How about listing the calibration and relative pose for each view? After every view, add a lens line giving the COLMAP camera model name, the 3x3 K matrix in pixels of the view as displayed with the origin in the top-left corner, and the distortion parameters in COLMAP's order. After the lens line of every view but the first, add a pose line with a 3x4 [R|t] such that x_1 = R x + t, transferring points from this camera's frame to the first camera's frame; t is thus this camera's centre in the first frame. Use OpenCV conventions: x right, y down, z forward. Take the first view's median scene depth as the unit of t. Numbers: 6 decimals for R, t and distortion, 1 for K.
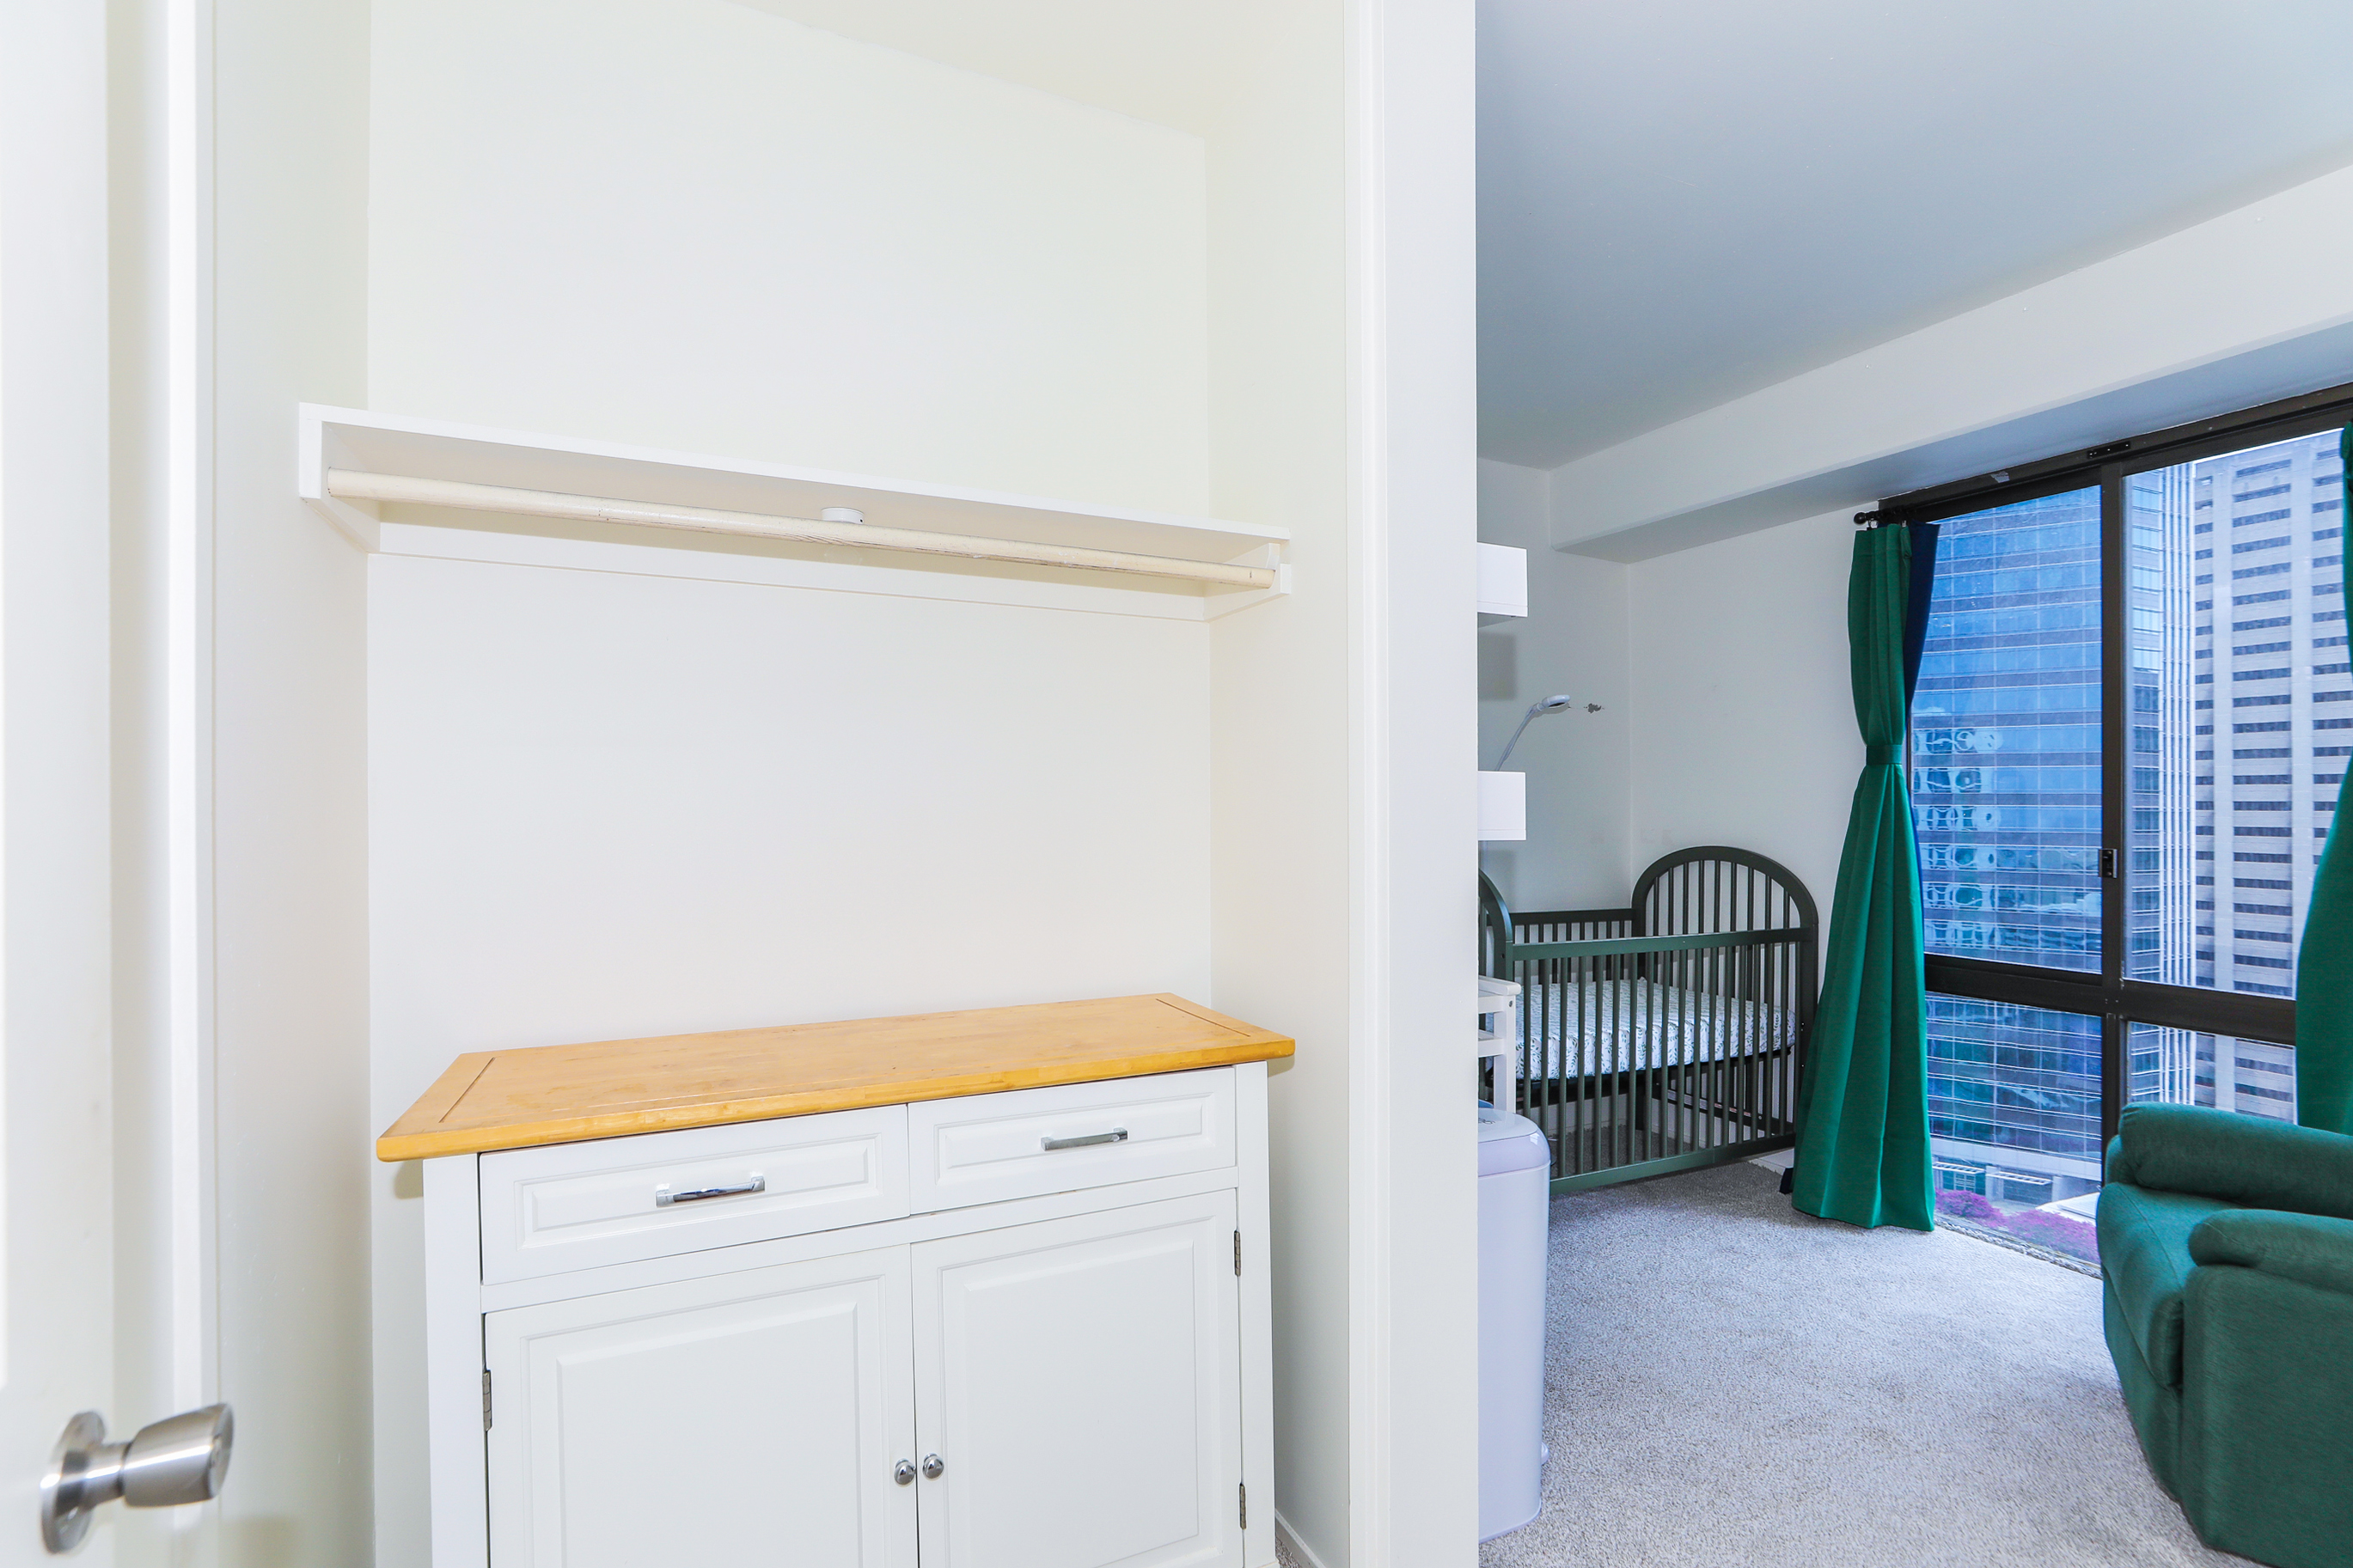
lens RADIAL K [[1103.4, 0, 1169.7], [0, 1103.4, 752.7], [0, 0, 1]] dist [-0.014835, -0.000351]
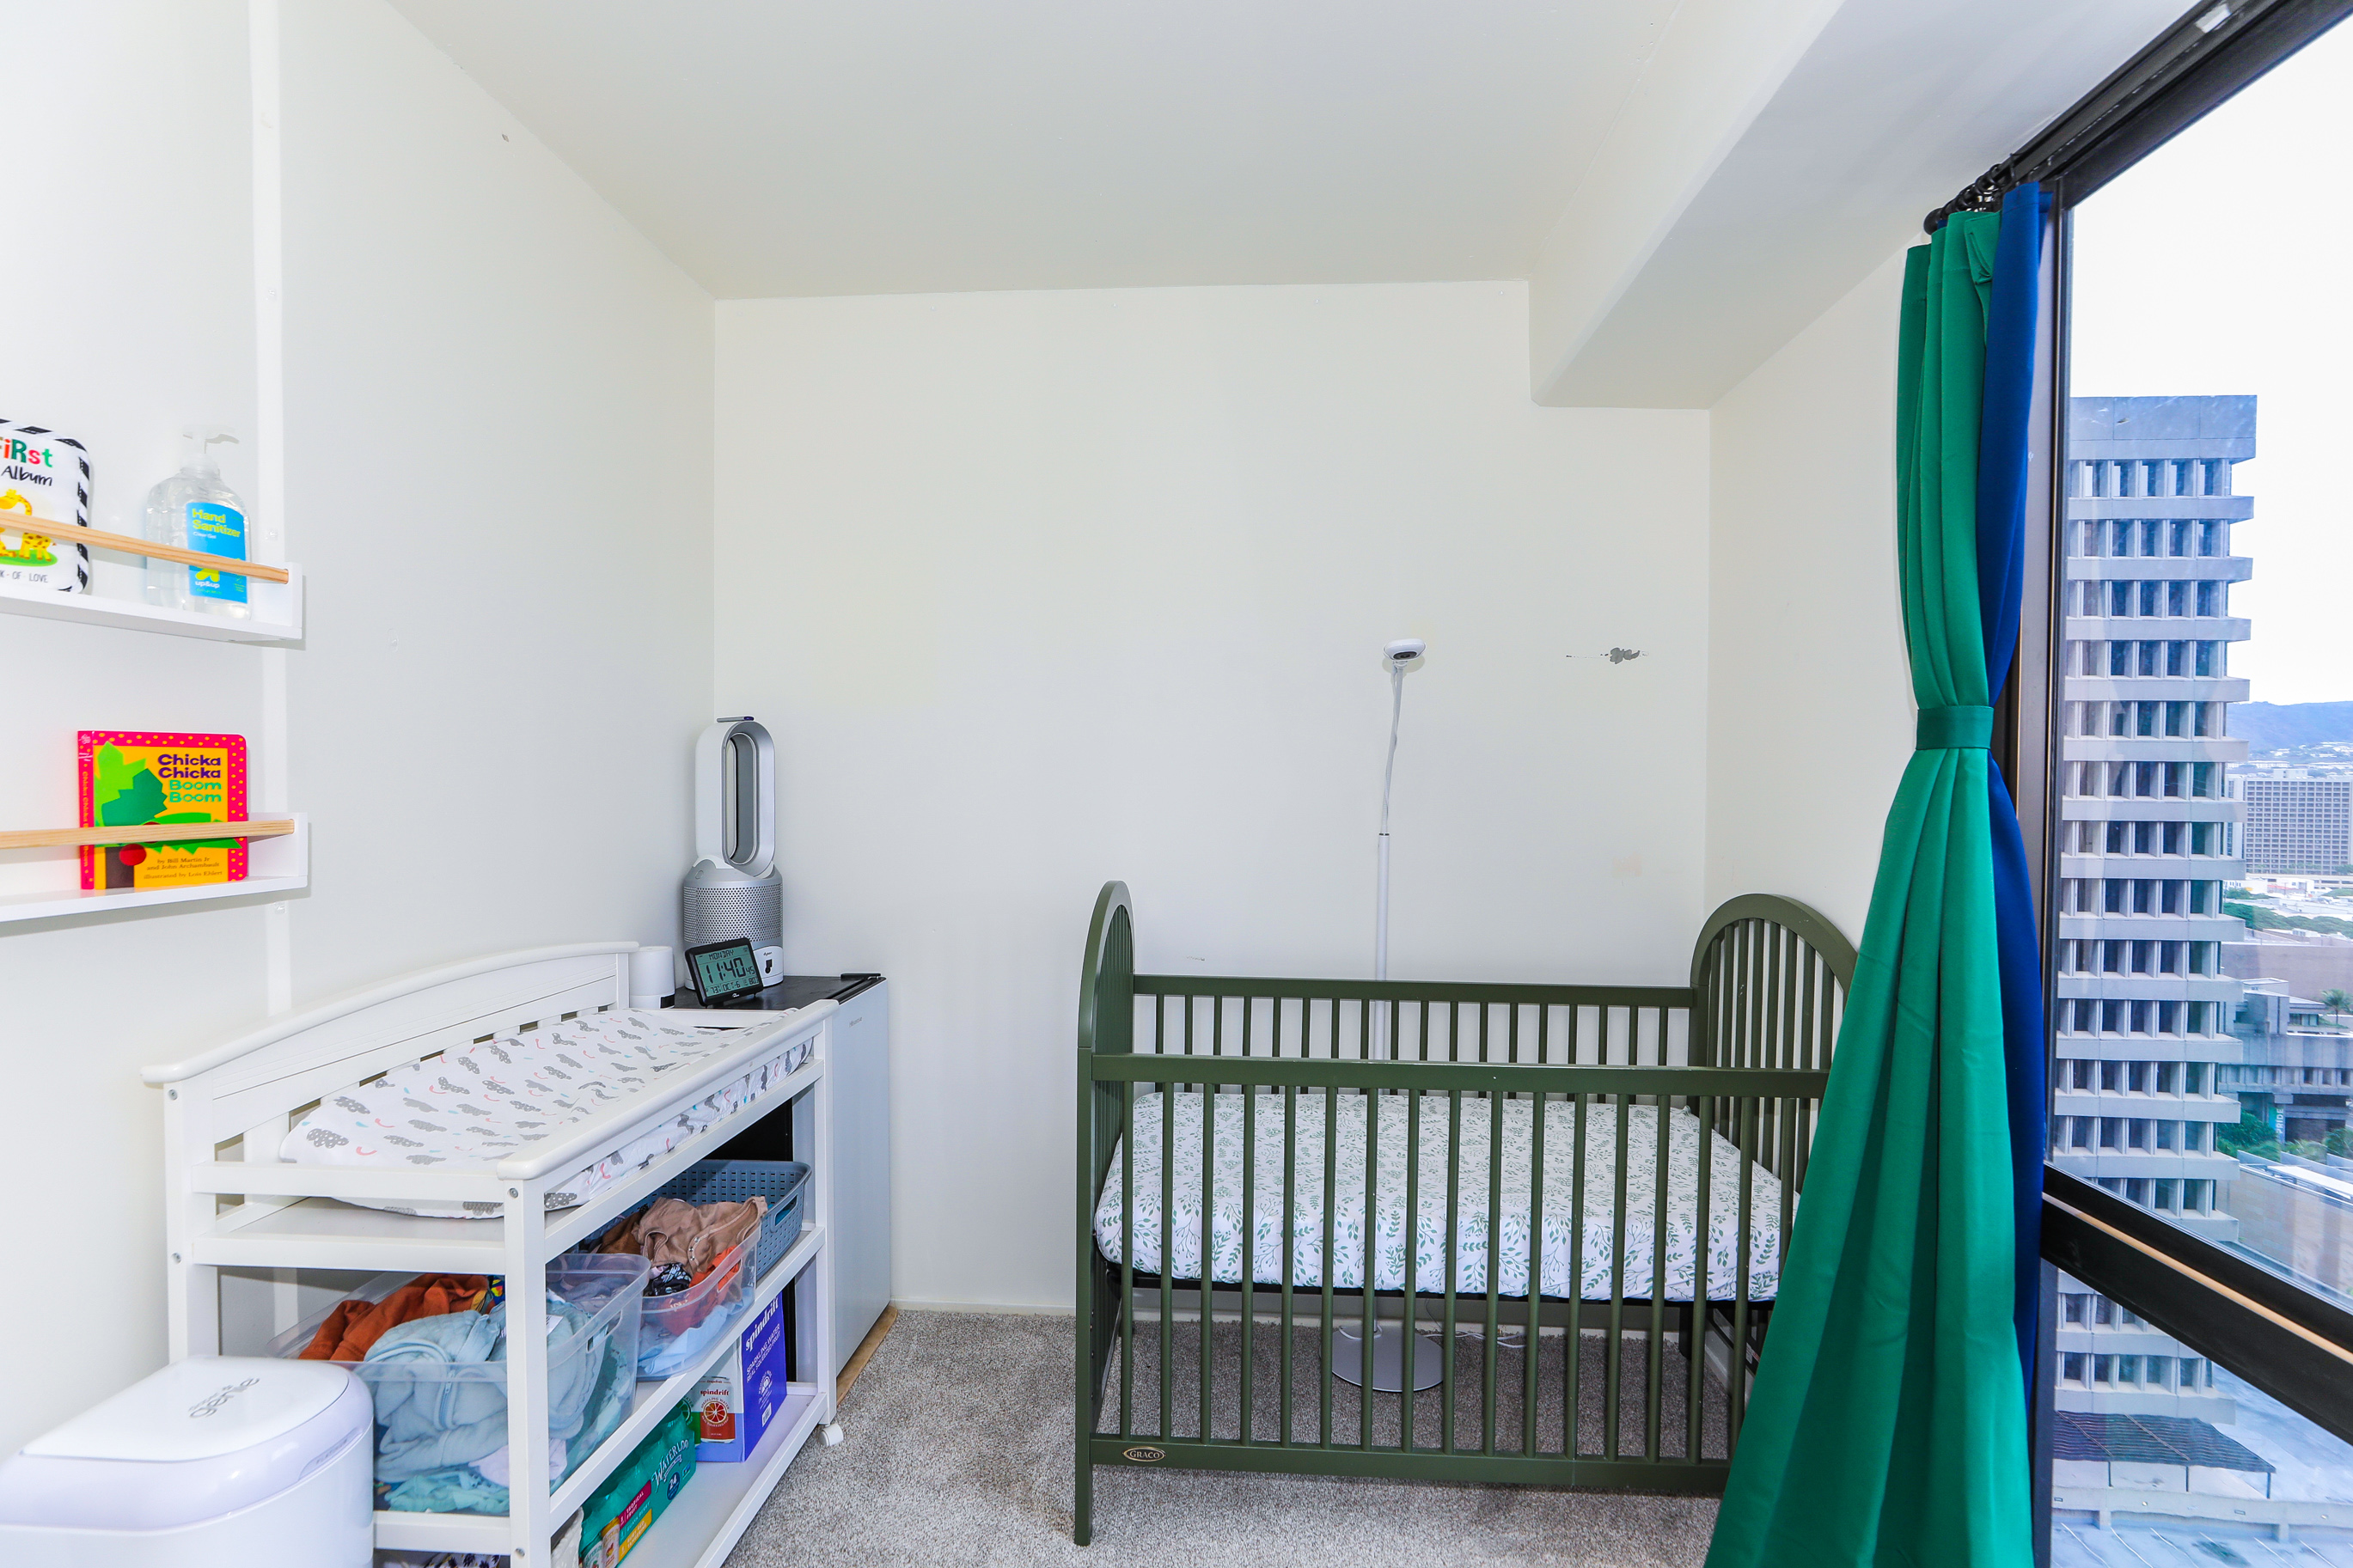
lens RADIAL K [[1103.4, 0, 1169.7], [0, 1103.4, 752.7], [0, 0, 1]] dist [-0.014835, -0.000351]
pose [[0.862919, -0.018994, -0.504984, 0.594787], [0.029266, 0.999495, 0.012416, -0.001818], [0.504493, -0.025493, 0.863039, 0.435892]]
